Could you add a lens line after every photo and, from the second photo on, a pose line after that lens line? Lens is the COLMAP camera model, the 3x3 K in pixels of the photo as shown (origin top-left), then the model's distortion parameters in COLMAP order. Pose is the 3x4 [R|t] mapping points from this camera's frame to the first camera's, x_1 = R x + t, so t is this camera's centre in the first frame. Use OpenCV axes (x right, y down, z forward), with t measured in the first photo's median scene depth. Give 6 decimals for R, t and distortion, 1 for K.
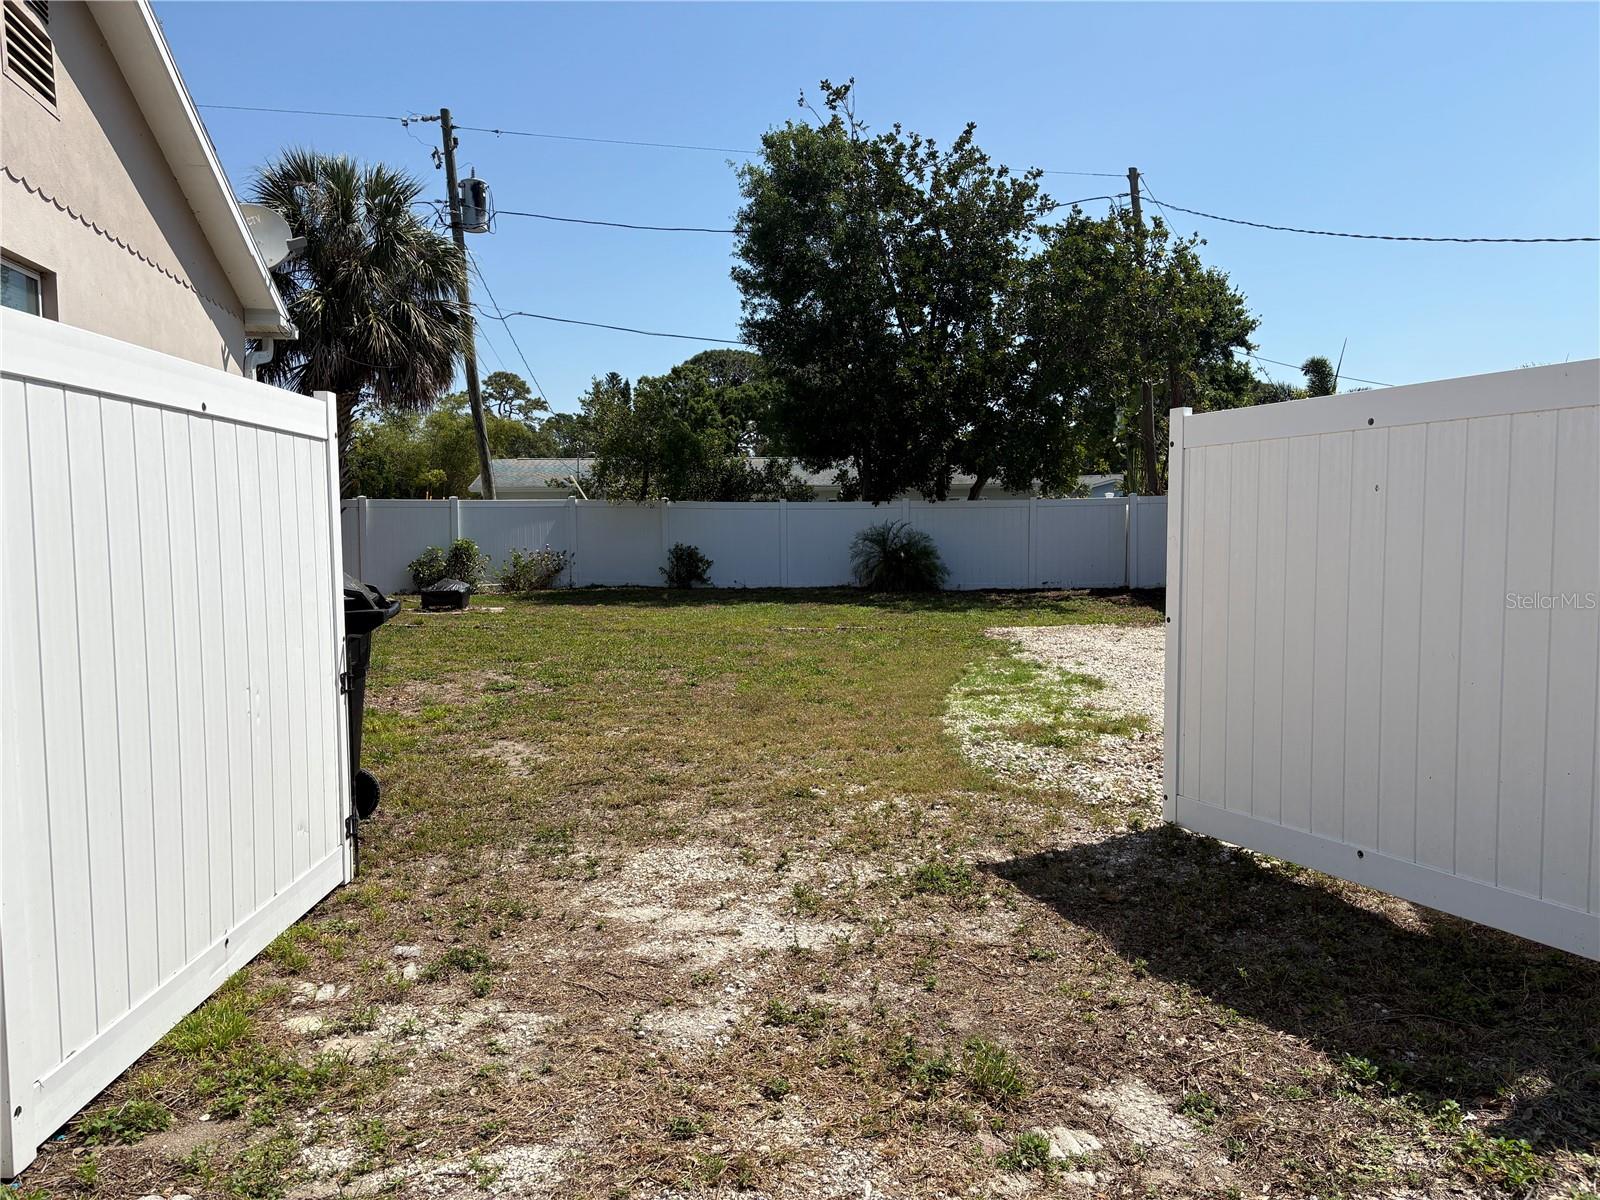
lens RADIAL K [[1205.6, 0, 802.0], [0, 1205.6, 603.5], [0, 0, 1]] dist [0.038134, -0.052333]
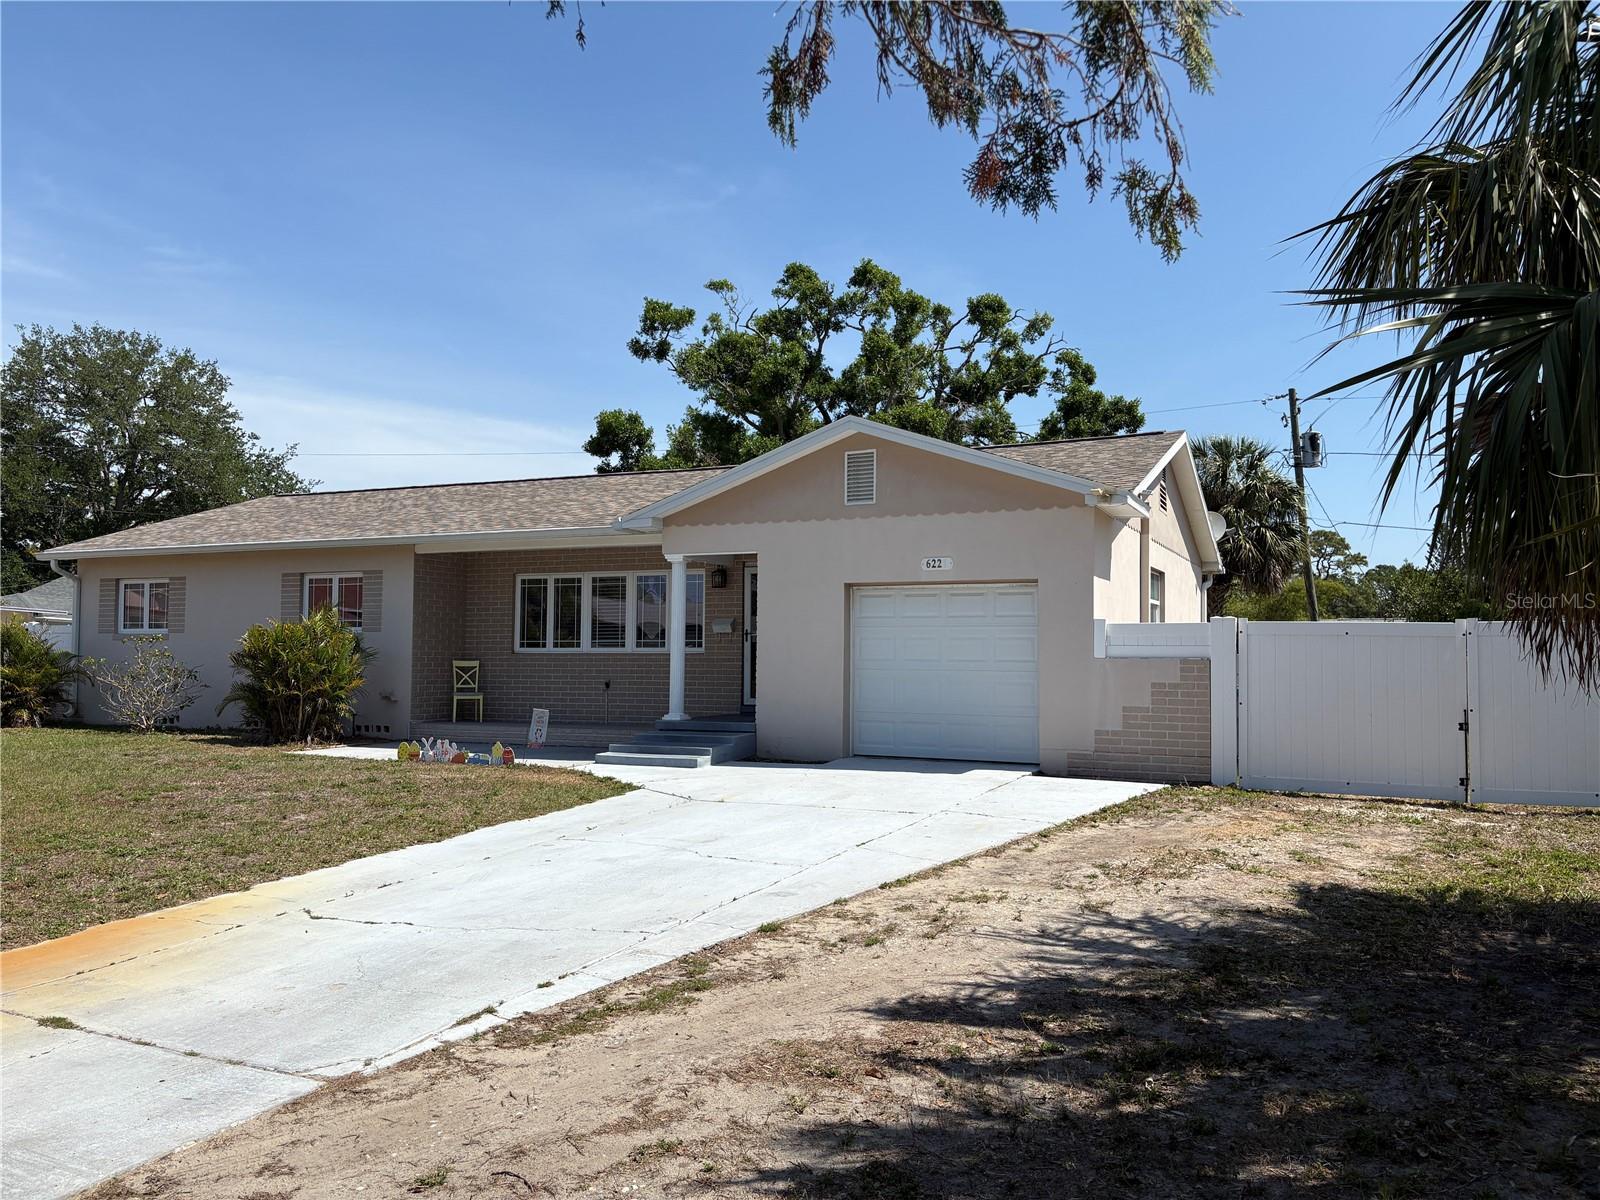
lens RADIAL K [[1205.6, 0, 808.2], [0, 1205.6, 609.4], [0, 0, 1]] dist [0.038134, -0.052333]
pose [[0.802925, -0.006015, -0.596050, 0.106236], [-0.064826, 0.993137, -0.097349, 0.037241], [0.592545, 0.116803, 0.797024, -0.476507]]
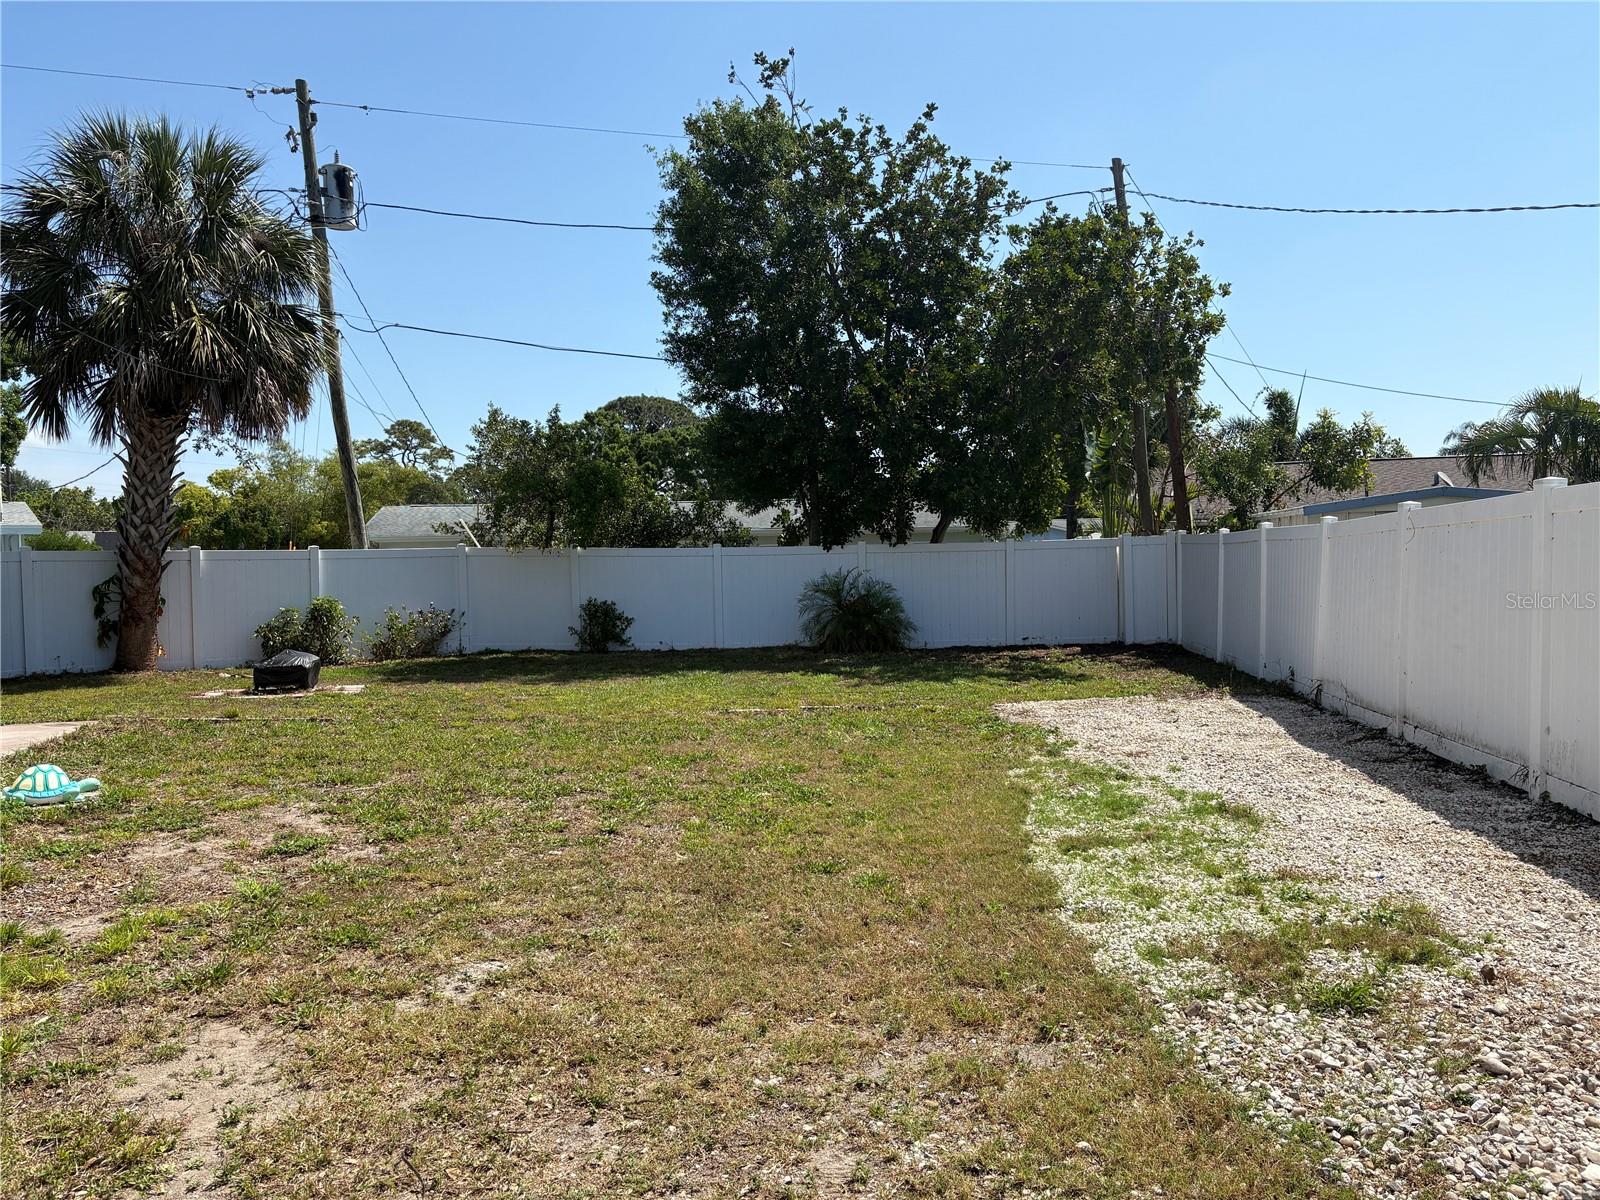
lens RADIAL K [[1205.6, 0, 806.5], [0, 1205.6, 605.5], [0, 0, 1]] dist [0.038134, -0.052333]
pose [[0.997299, -0.014708, 0.071955, -0.014668], [0.017535, 0.999092, -0.038820, -0.010231], [-0.071319, 0.039977, 0.996652, 0.161140]]
